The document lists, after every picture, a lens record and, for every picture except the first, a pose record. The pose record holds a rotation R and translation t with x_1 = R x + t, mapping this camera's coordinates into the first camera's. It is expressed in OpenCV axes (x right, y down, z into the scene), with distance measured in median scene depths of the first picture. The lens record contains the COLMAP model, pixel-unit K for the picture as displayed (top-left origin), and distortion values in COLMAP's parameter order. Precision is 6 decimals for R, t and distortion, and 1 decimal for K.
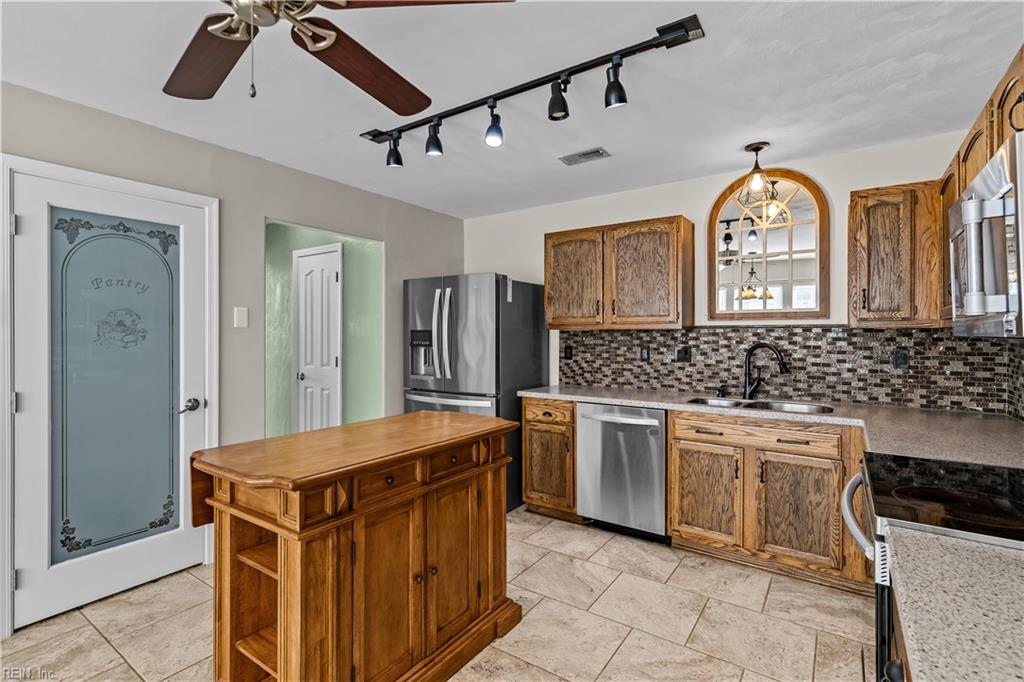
lens RADIAL K [[474.2, 0, 514.0], [0, 474.2, 334.6], [0, 0, 1]] dist [0.005267, 0.000654]
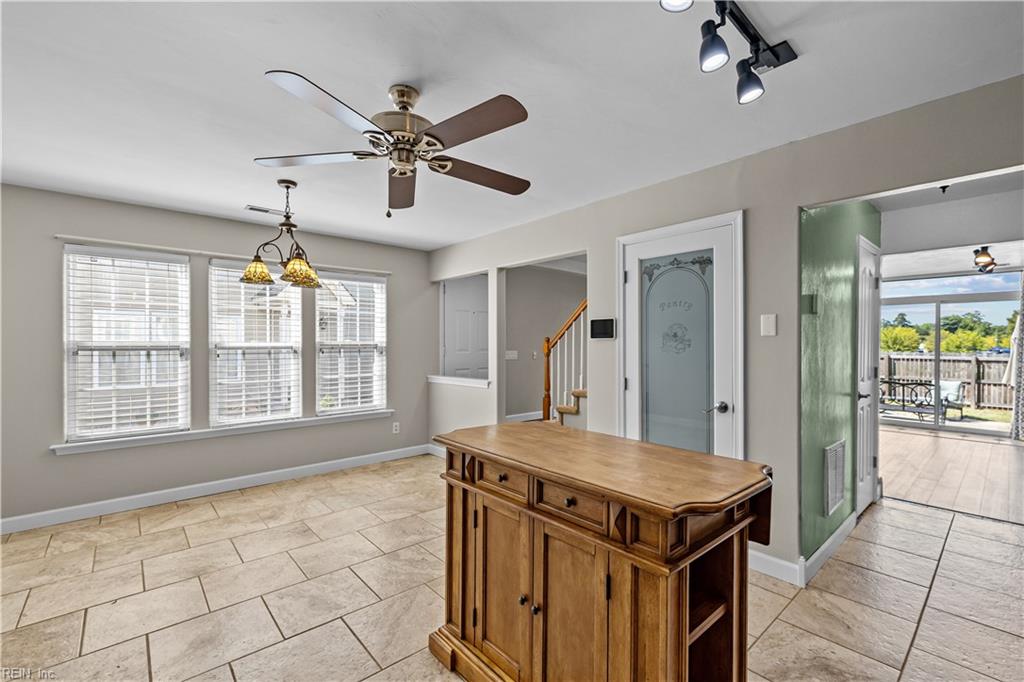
lens RADIAL K [[440.2, 0, 509.1], [0, 440.2, 346.5], [0, 0, 1]] dist [-0.000103, 0.000030]
pose [[-0.245135, 0.004182, -0.969480, 0.345724], [0.000054, 0.999991, 0.004299, 0.002413], [0.969489, 0.001001, -0.245133, 0.621679]]
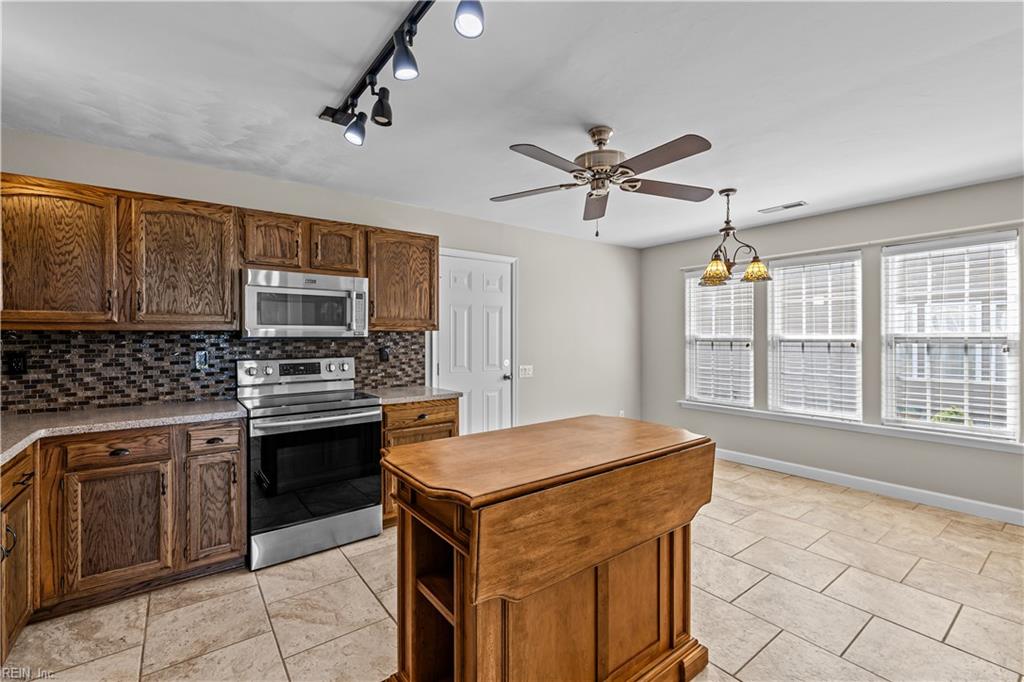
lens RADIAL K [[440.2, 0, 514.2], [0, 440.2, 339.1], [0, 0, 1]] dist [-0.000103, 0.000030]
pose [[-0.949998, -0.000925, 0.312256, -0.278343], [0.000738, 0.999986, 0.005208, 0.000225], [-0.312256, 0.005178, -0.949984, 1.065732]]
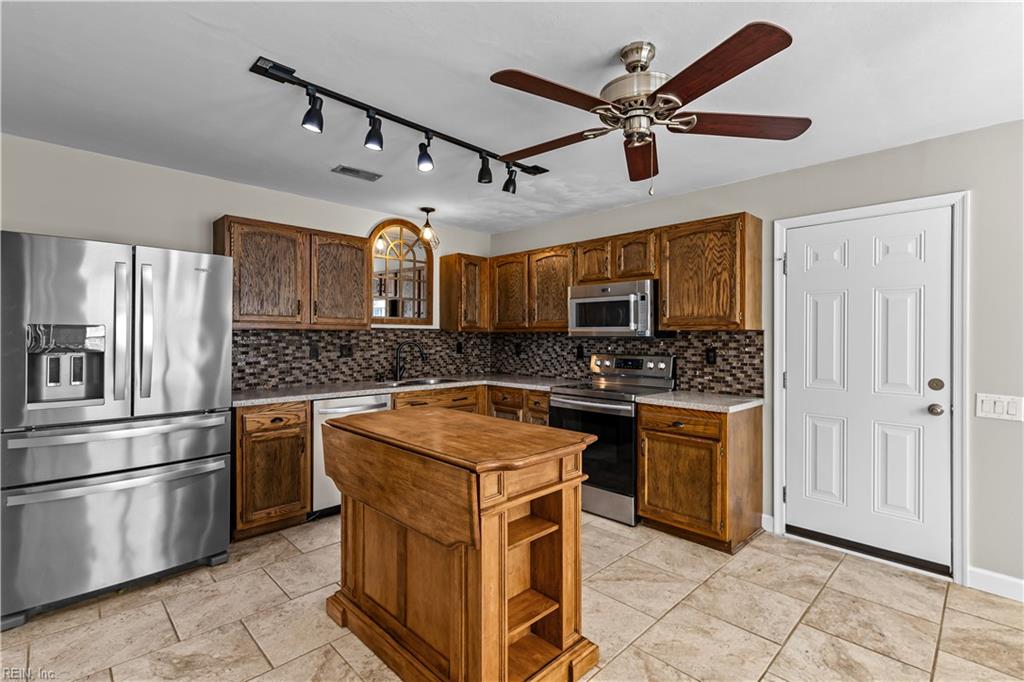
lens RADIAL K [[474.2, 0, 514.5], [0, 474.2, 336.8], [0, 0, 1]] dist [0.005267, 0.000654]
pose [[0.187067, -0.000862, 0.982347, -0.762074], [-0.006239, 0.999978, 0.002065, 0.000751], [-0.982327, -0.006515, 0.187057, 0.376879]]
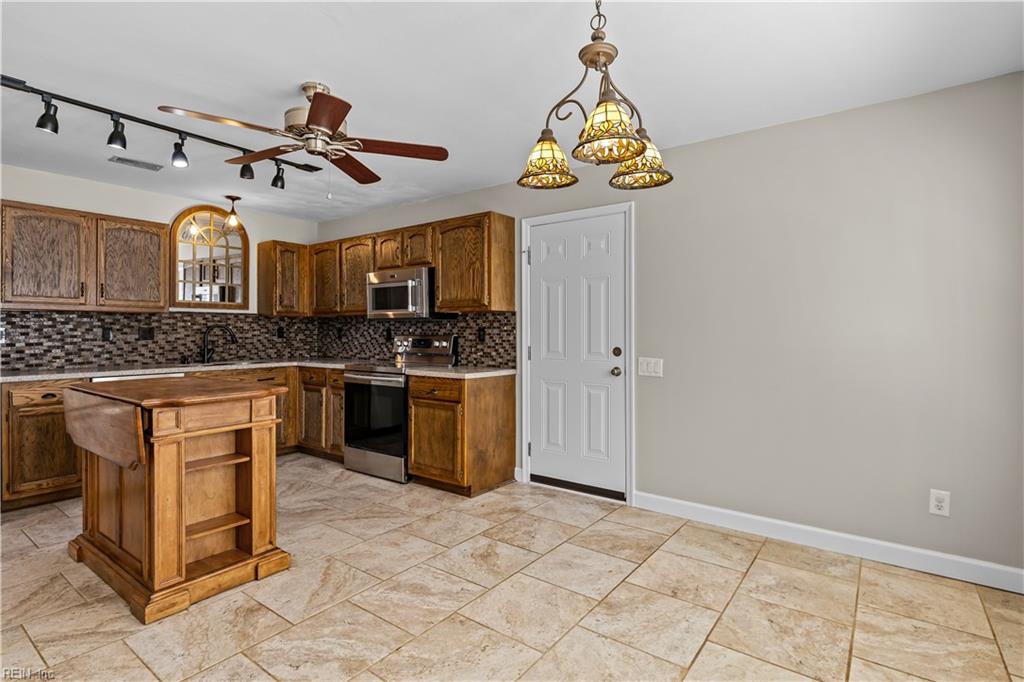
lens RADIAL K [[510.9, 0, 514.0], [0, 510.9, 328.7], [0, 0, 1]] dist [0.000148, -0.002266]
pose [[0.036991, 0.004976, 0.999303, -0.947100], [-0.002229, 0.999986, -0.004897, 0.034138], [-0.999313, -0.002047, 0.037002, 0.013407]]
